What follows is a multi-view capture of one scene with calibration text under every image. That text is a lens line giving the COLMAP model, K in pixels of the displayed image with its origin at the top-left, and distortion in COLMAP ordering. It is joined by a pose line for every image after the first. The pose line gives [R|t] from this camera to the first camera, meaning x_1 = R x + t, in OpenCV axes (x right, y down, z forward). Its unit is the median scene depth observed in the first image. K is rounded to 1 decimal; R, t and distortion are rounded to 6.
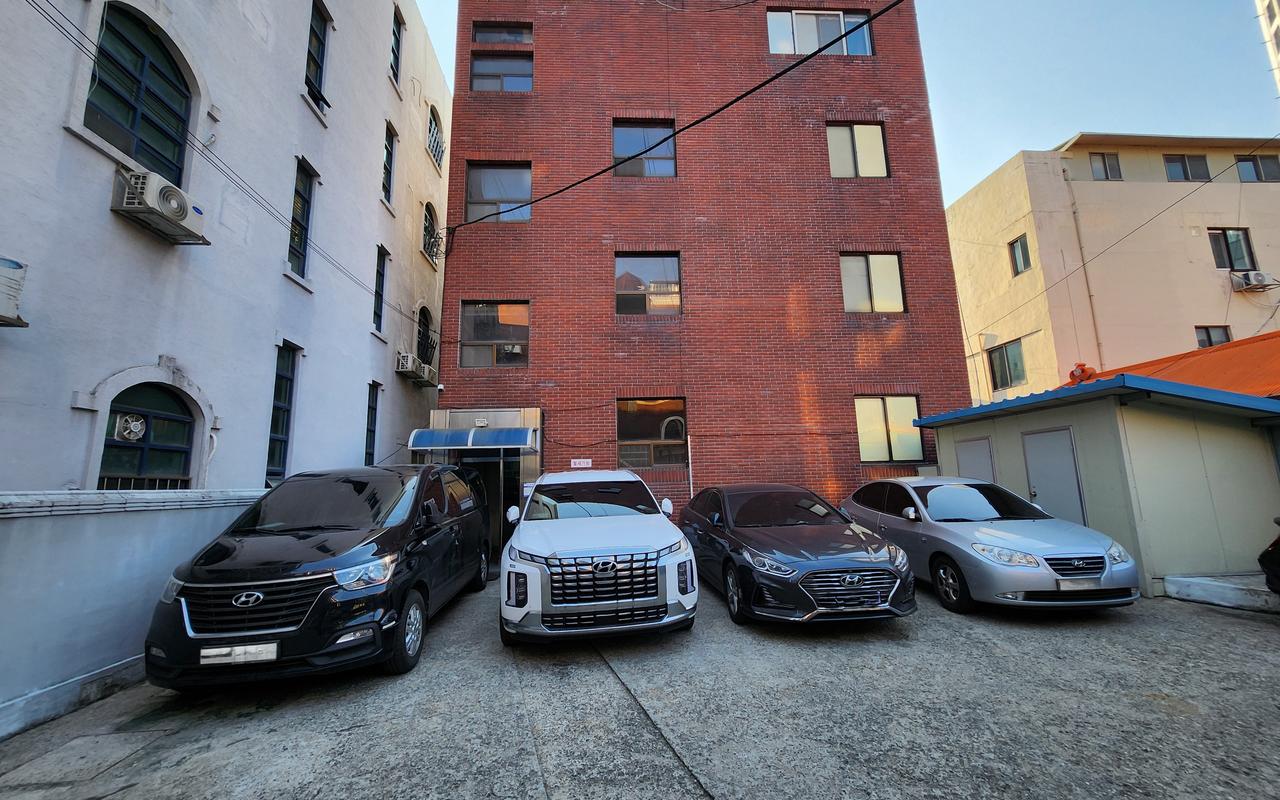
lens RADIAL K [[515.1, 0, 641.6], [0, 515.1, 399.0], [0, 0, 1]] dist [0.000638, 0.000301]
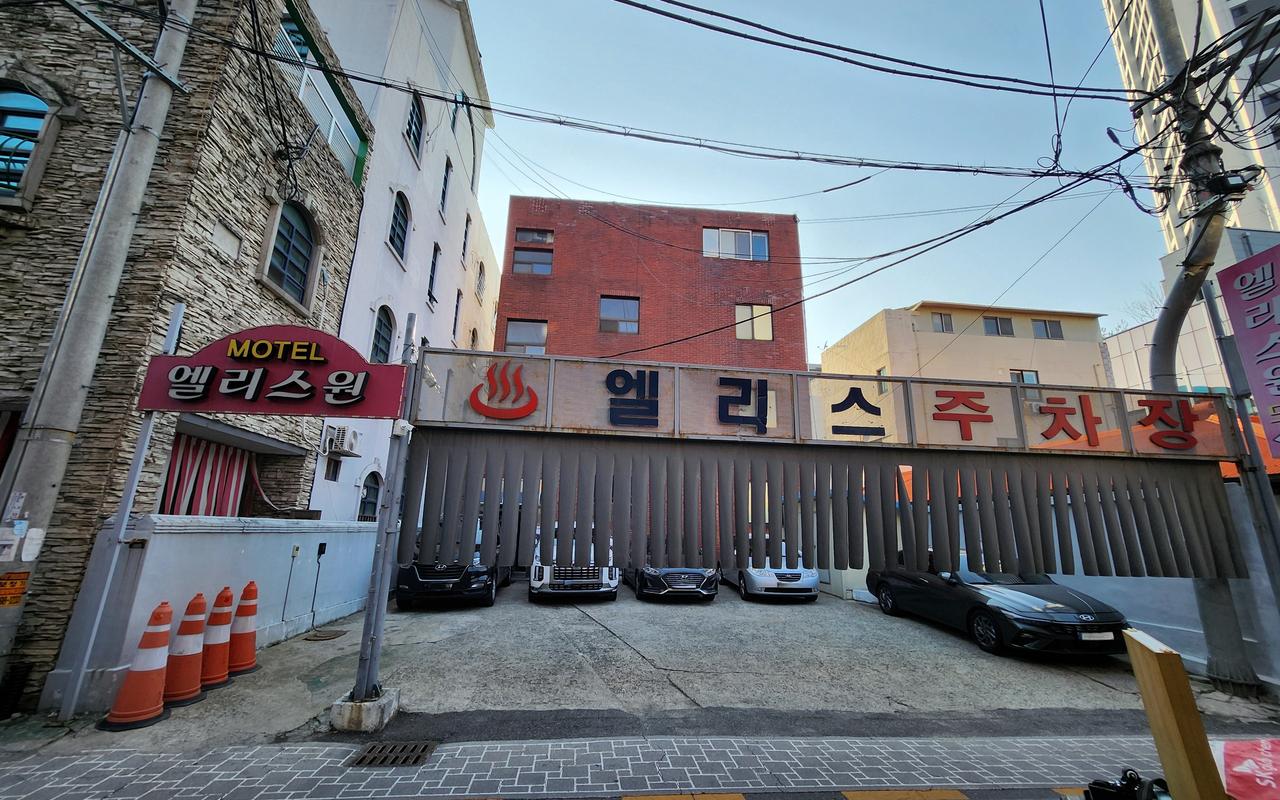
lens RADIAL K [[515.1, 0, 638.0], [0, 515.1, 399.6], [0, 0, 1]] dist [0.000638, 0.000301]
pose [[0.998612, 0.051016, 0.013125, 0.053497], [-0.049724, 0.995154, -0.084824, -0.094421], [-0.017388, 0.084053, 0.996310, -0.550627]]
